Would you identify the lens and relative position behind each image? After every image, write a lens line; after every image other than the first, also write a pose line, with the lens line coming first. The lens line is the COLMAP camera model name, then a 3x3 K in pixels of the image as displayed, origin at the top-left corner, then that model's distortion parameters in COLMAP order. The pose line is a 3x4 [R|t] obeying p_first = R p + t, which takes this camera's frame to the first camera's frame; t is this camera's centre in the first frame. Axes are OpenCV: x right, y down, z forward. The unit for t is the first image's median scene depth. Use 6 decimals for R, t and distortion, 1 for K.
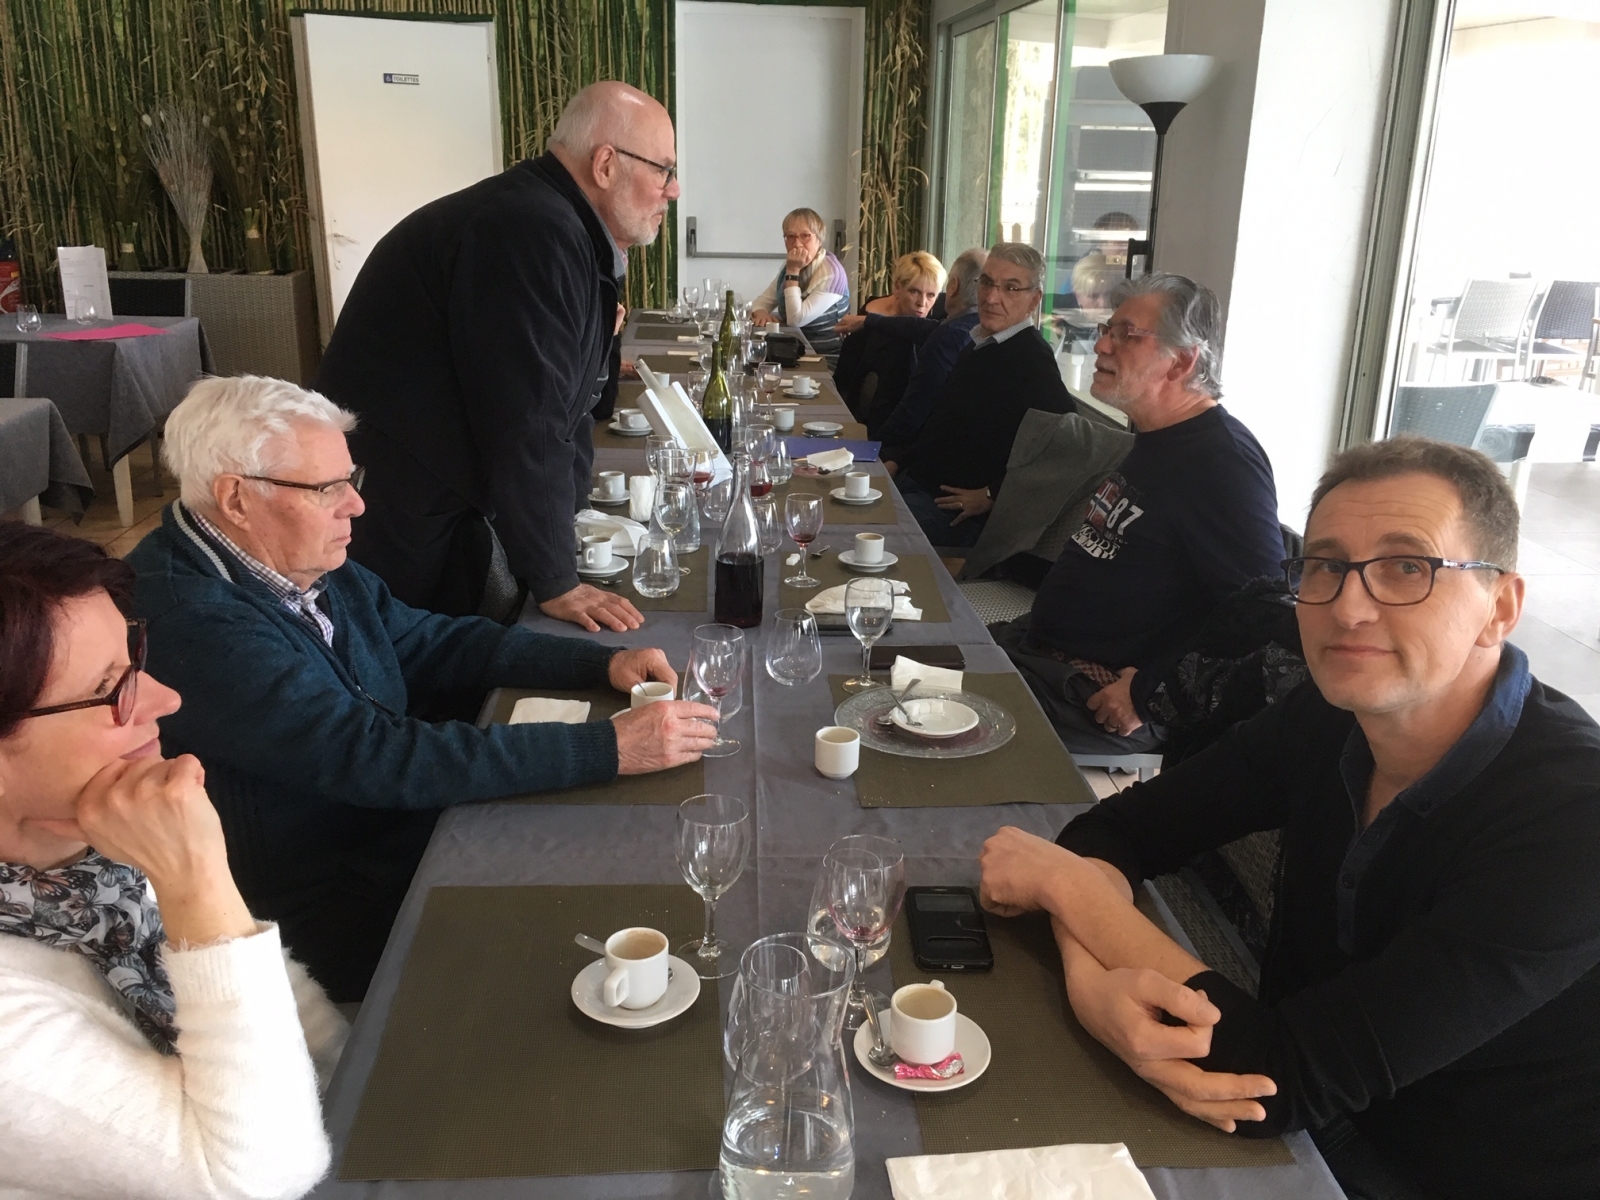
lens RADIAL K [[1375.1, 0, 796.5], [0, 1375.1, 599.0], [0, 0, 1]] dist [0.095024, -0.139580]
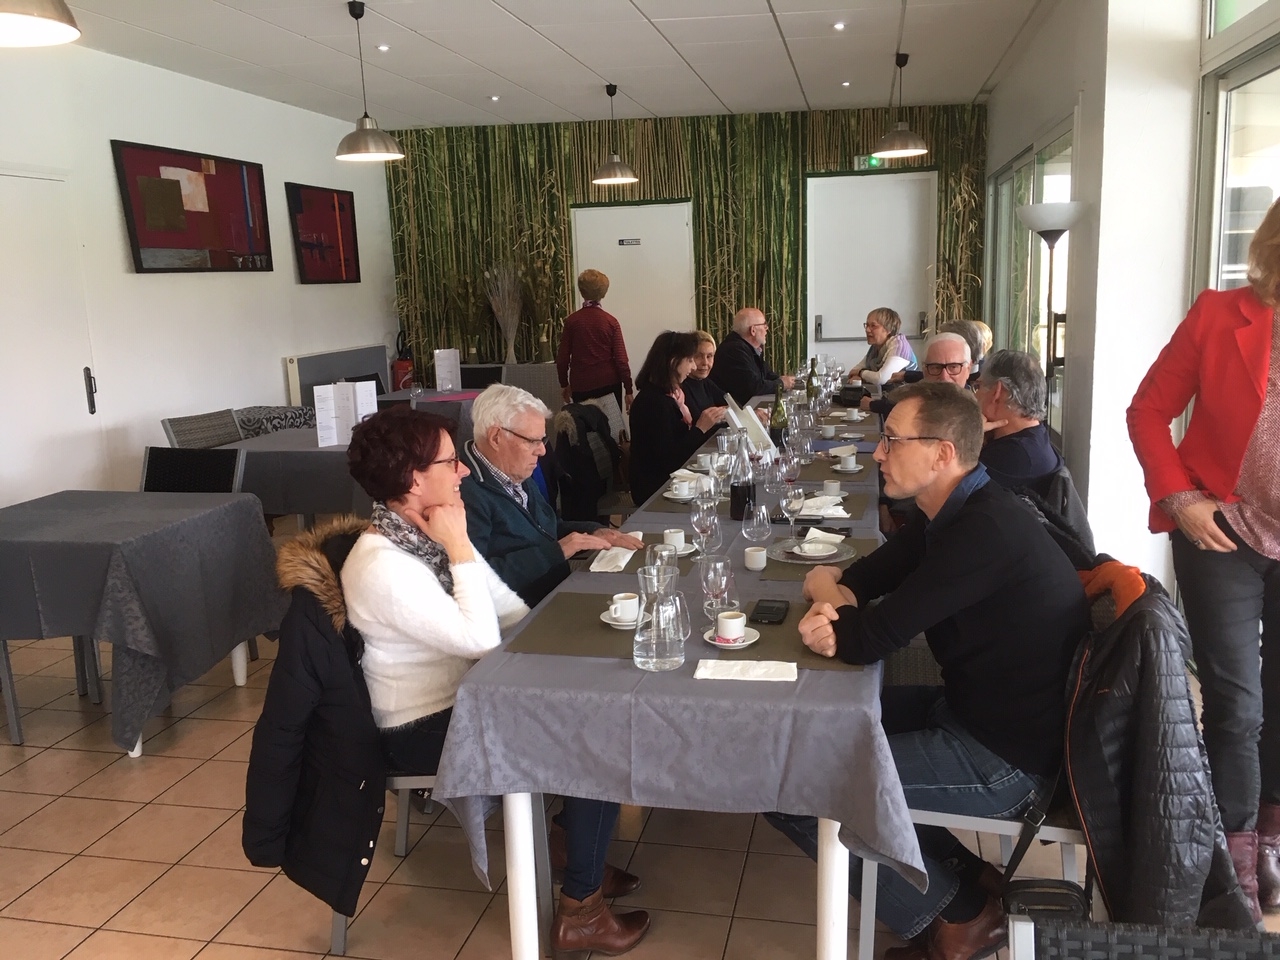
lens RADIAL K [[1100.1, 0, 637.2], [0, 1100.1, 479.2], [0, 0, 1]] dist [0.095024, -0.139580]
pose [[0.956614, -0.000915, -0.291358, 0.089615], [-0.036087, 0.991923, -0.121599, 0.052689], [0.289116, 0.126838, 0.948854, -0.167338]]
